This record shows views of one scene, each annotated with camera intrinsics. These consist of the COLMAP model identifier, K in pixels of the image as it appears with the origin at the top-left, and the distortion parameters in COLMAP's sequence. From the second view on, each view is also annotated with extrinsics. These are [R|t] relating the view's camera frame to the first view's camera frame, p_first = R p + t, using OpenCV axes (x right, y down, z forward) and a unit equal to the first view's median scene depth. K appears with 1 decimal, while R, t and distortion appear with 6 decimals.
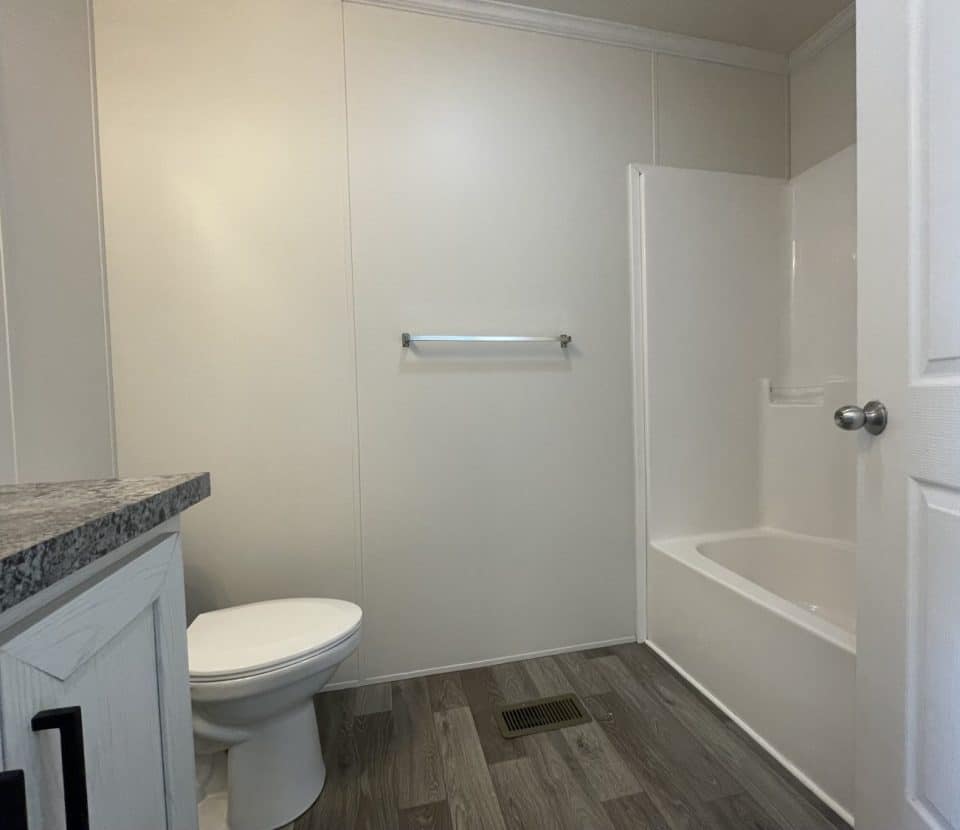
lens RADIAL K [[448.3, 0, 479.4], [0, 448.3, 413.8], [0, 0, 1]] dist [-0.003386, 0.000008]
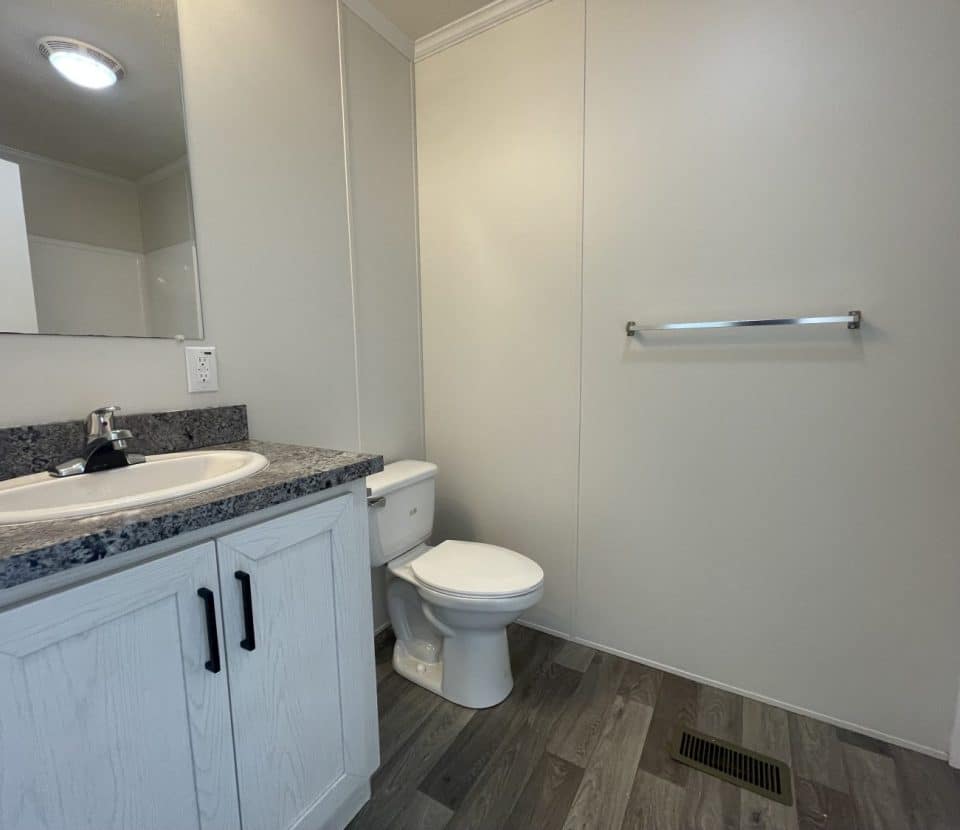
lens RADIAL K [[448.3, 0, 480.0], [0, 448.3, 413.5], [0, 0, 1]] dist [-0.003386, 0.000008]
pose [[0.722656, 0.100043, -0.683930, 0.357755], [-0.029157, 0.993002, 0.114445, -0.106294], [0.690593, -0.062763, 0.720515, 0.079031]]
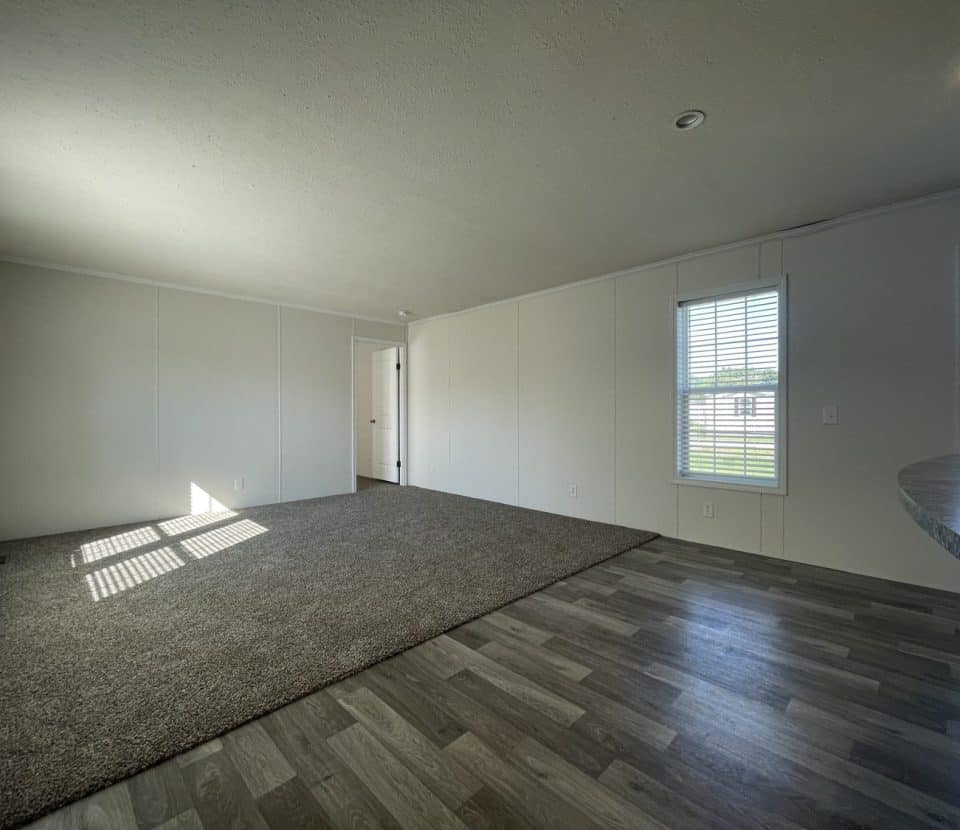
lens RADIAL K [[448.3, 0, 480.5], [0, 448.3, 413.3], [0, 0, 1]] dist [-0.003386, 0.000008]
pose [[0.847358, 0.018451, 0.530701, -0.207803], [-0.003088, 0.999550, -0.029821, -0.075830], [-0.531013, 0.023630, 0.847034, 0.319429]]
